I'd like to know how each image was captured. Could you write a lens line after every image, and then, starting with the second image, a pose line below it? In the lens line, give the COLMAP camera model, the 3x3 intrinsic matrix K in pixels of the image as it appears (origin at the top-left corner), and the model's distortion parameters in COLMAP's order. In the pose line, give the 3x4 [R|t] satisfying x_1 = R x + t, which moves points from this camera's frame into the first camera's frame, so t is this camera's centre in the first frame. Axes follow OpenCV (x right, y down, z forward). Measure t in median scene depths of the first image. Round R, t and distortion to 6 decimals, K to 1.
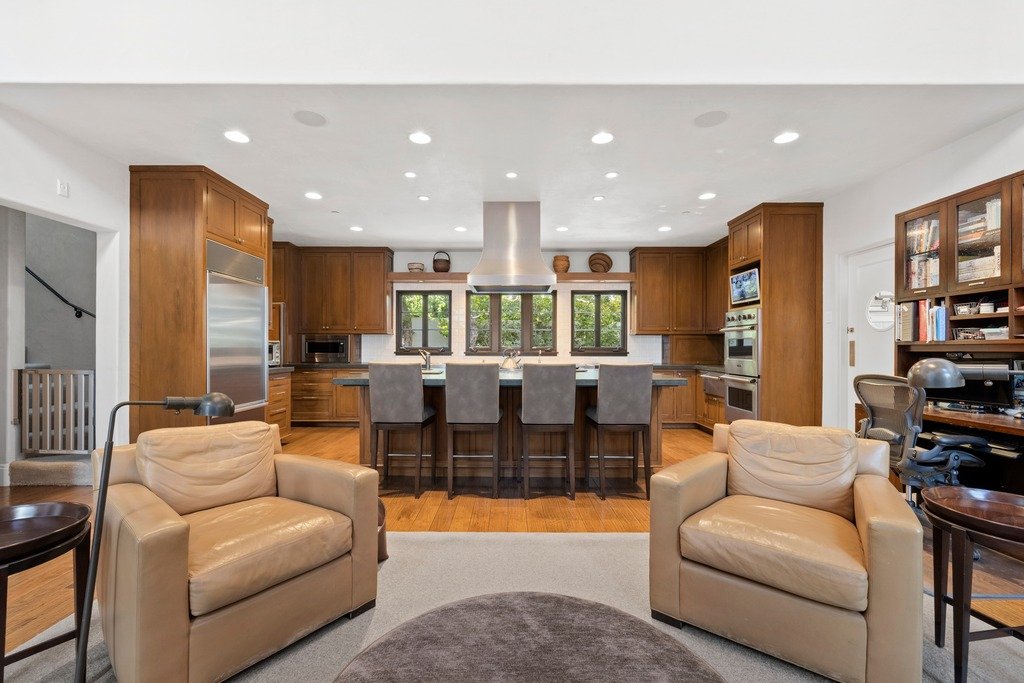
lens RADIAL K [[440.1, 0, 512.0], [0, 440.1, 345.6], [0, 0, 1]] dist [-0.000161, -0.001057]
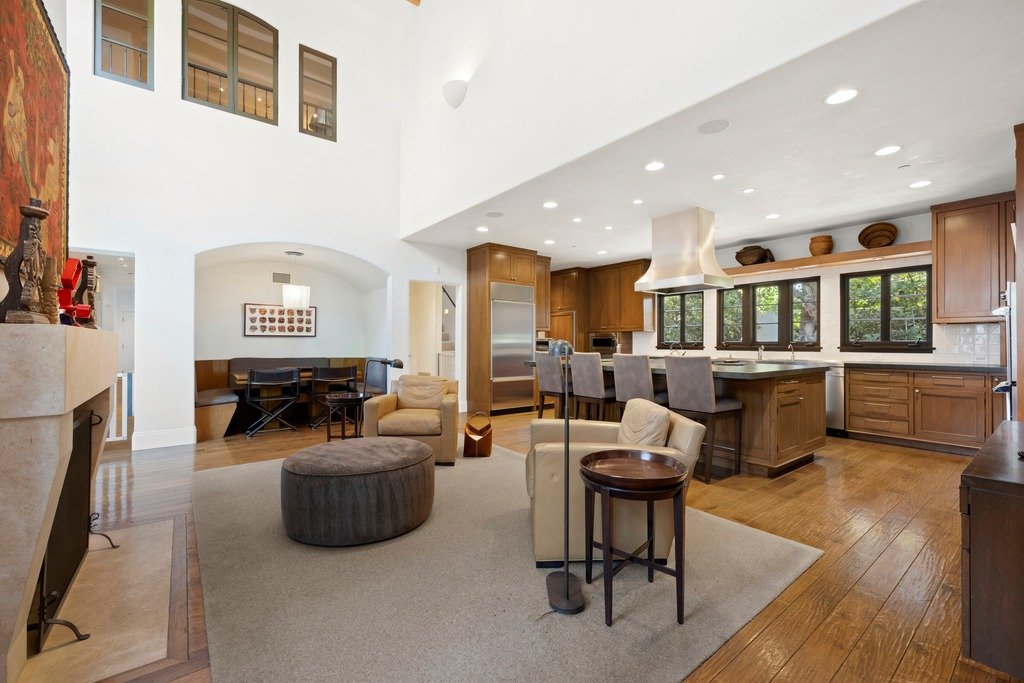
lens RADIAL K [[440.1, 0, 515.4], [0, 440.1, 342.2], [0, 0, 1]] dist [-0.000161, -0.001057]
pose [[0.618877, -0.004874, -0.785473, 0.523858], [0.007481, 0.999972, -0.000311, 0.001724], [0.785452, -0.005684, 0.618896, -0.024425]]
